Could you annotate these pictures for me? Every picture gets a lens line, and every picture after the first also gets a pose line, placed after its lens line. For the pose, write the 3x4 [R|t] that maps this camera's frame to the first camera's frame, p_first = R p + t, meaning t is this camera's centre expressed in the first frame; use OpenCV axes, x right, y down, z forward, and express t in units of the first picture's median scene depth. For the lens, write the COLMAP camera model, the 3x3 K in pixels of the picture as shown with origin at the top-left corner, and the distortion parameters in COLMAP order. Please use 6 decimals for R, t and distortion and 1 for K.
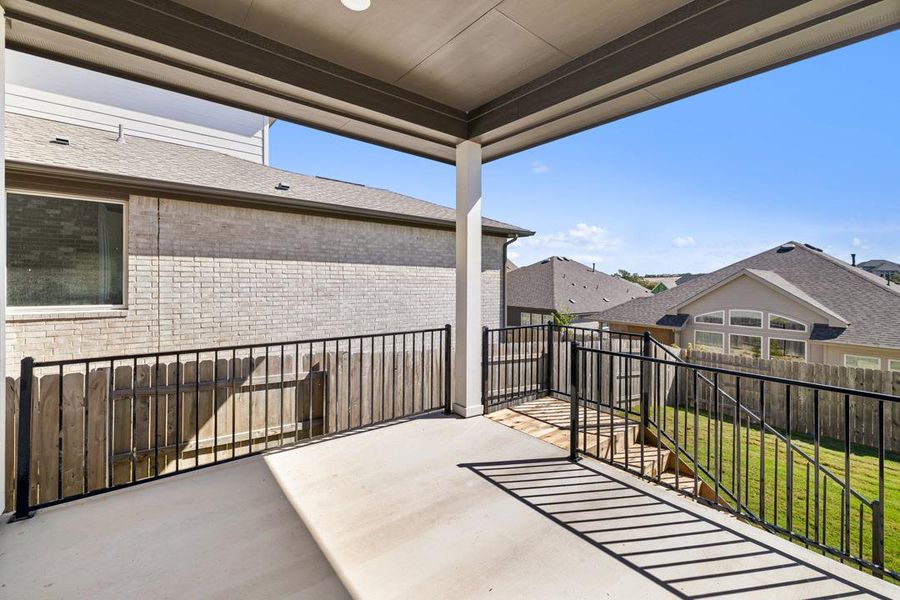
lens RADIAL K [[381.2, 0, 451.9], [0, 381.2, 277.7], [0, 0, 1]] dist [-0.000637, 0.000031]
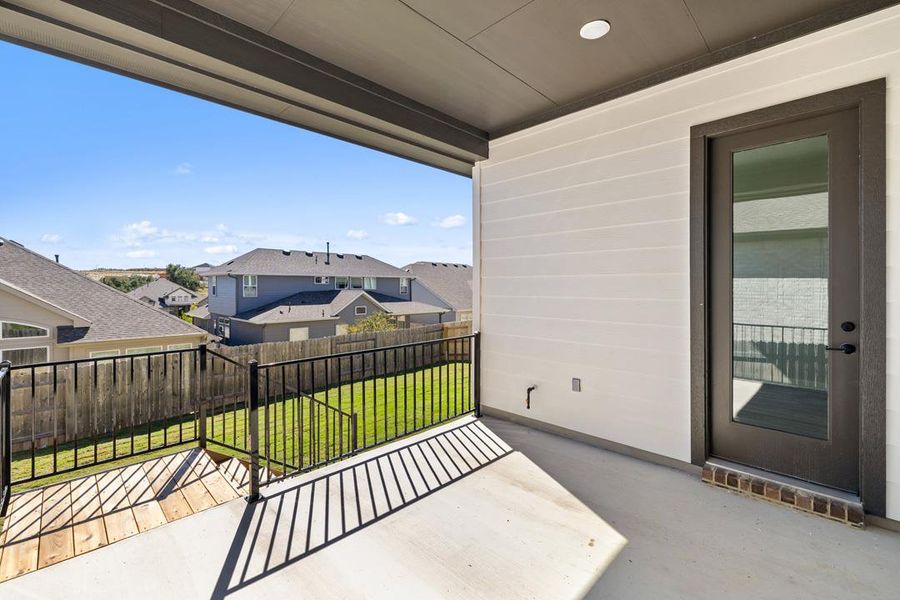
lens RADIAL K [[382.7, 0, 447.7], [0, 382.7, 283.8], [0, 0, 1]] dist [-0.000417, 0.000047]
pose [[-0.090391, -0.011632, 0.995838, -0.587605], [-0.005336, 0.999923, 0.011195, -0.017091], [-0.995892, -0.004302, -0.090446, 0.678971]]
